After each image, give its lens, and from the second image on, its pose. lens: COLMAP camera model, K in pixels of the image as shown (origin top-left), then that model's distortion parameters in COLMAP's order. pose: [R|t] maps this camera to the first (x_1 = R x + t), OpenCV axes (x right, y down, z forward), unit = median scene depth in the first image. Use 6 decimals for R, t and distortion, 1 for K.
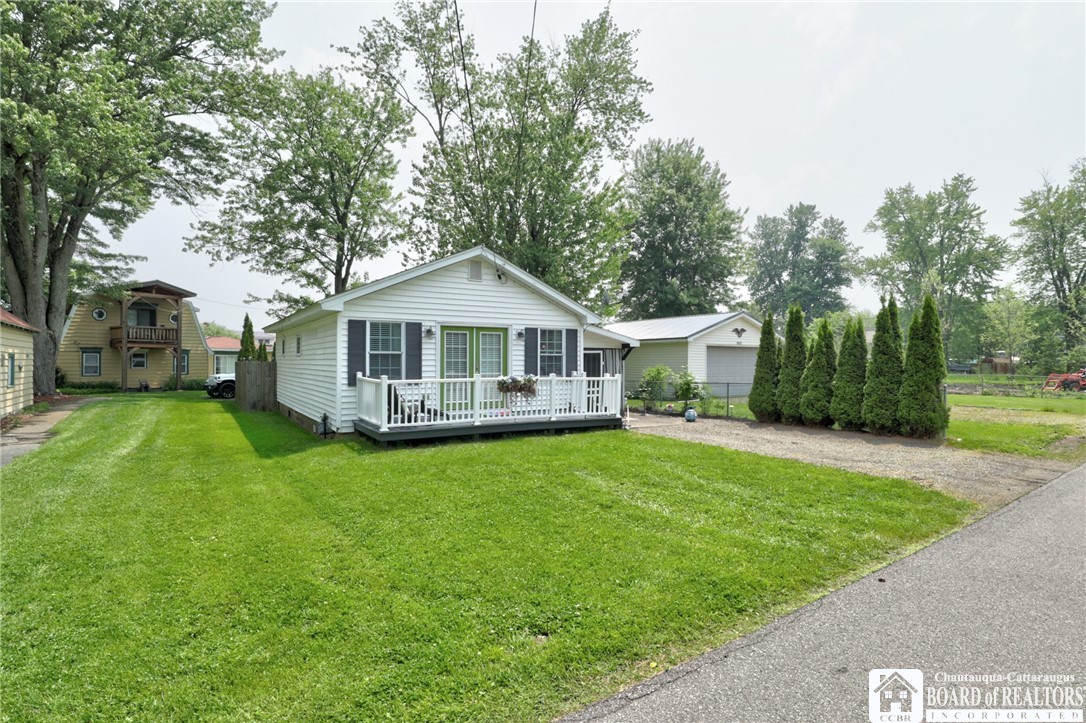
lens RADIAL K [[545.4, 0, 545.8], [0, 545.4, 358.4], [0, 0, 1]] dist [-0.040260, 0.009133]
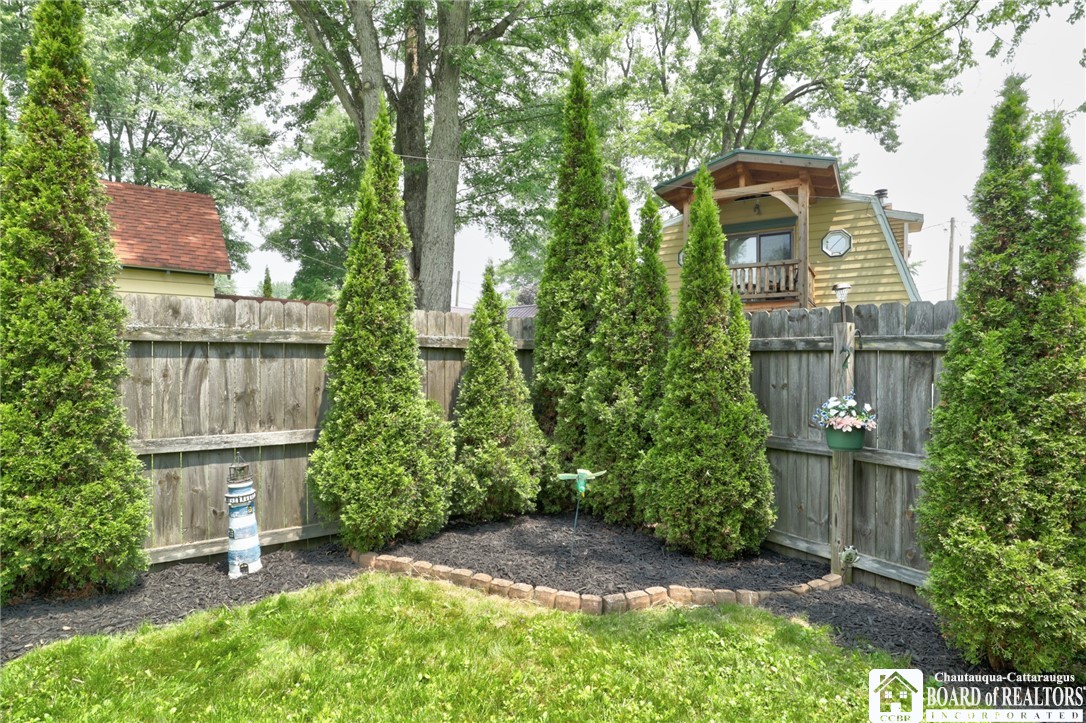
lens RADIAL K [[545.4, 0, 552.1], [0, 545.4, 367.5], [0, 0, 1]] dist [-0.040260, 0.009133]
pose [[0.047822, 0.008011, -0.998824, -0.263050], [0.006046, 0.999947, 0.008309, 0.015453], [0.998838, -0.006436, 0.047771, 0.702343]]
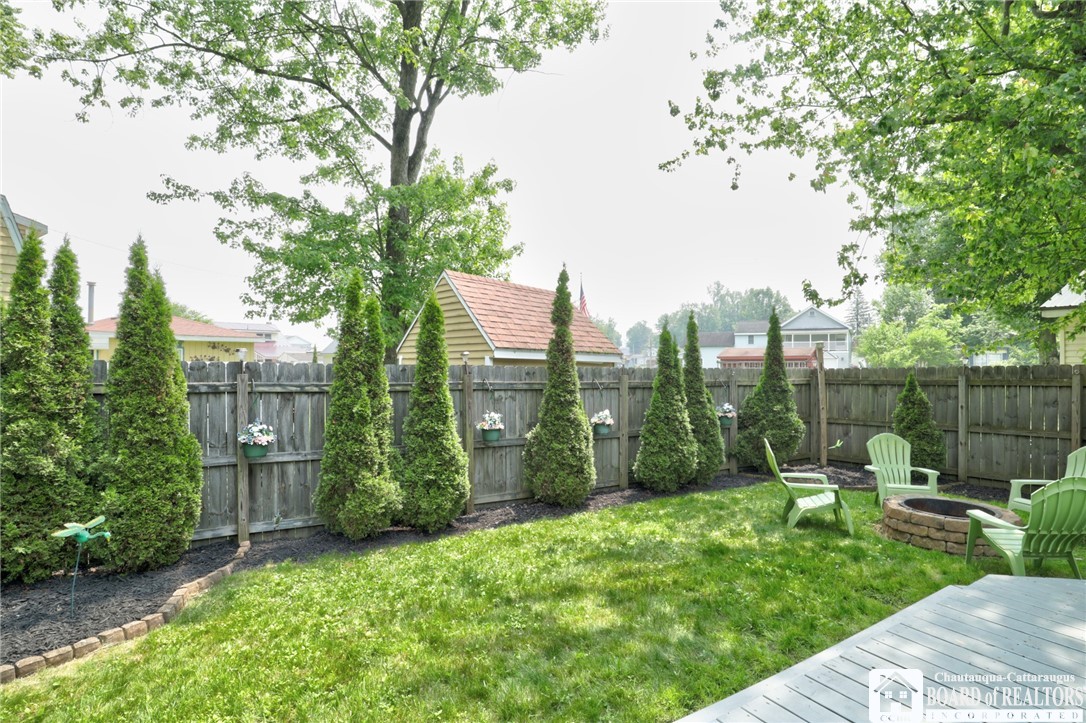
lens RADIAL K [[545.4, 0, 551.0], [0, 545.4, 363.7], [0, 0, 1]] dist [-0.040260, 0.009133]
pose [[0.999947, 0.002315, -0.009984, -0.272401], [-0.002218, 0.999950, 0.009701, 0.003905], [0.010006, -0.009679, 0.999903, 0.612779]]
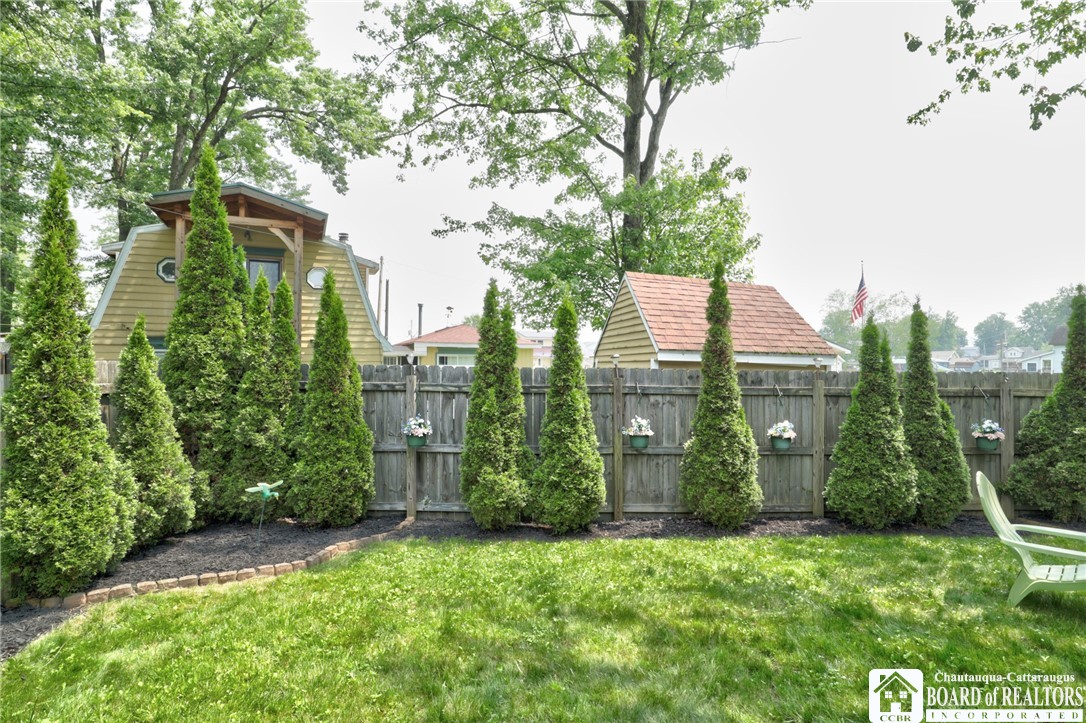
lens RADIAL K [[545.4, 0, 551.6], [0, 545.4, 362.1], [0, 0, 1]] dist [-0.040260, 0.009133]
pose [[0.853712, -0.003438, -0.520734, -0.226949], [0.003749, 0.999993, -0.000457, 0.004265], [0.520732, -0.001562, 0.853719, 0.632151]]
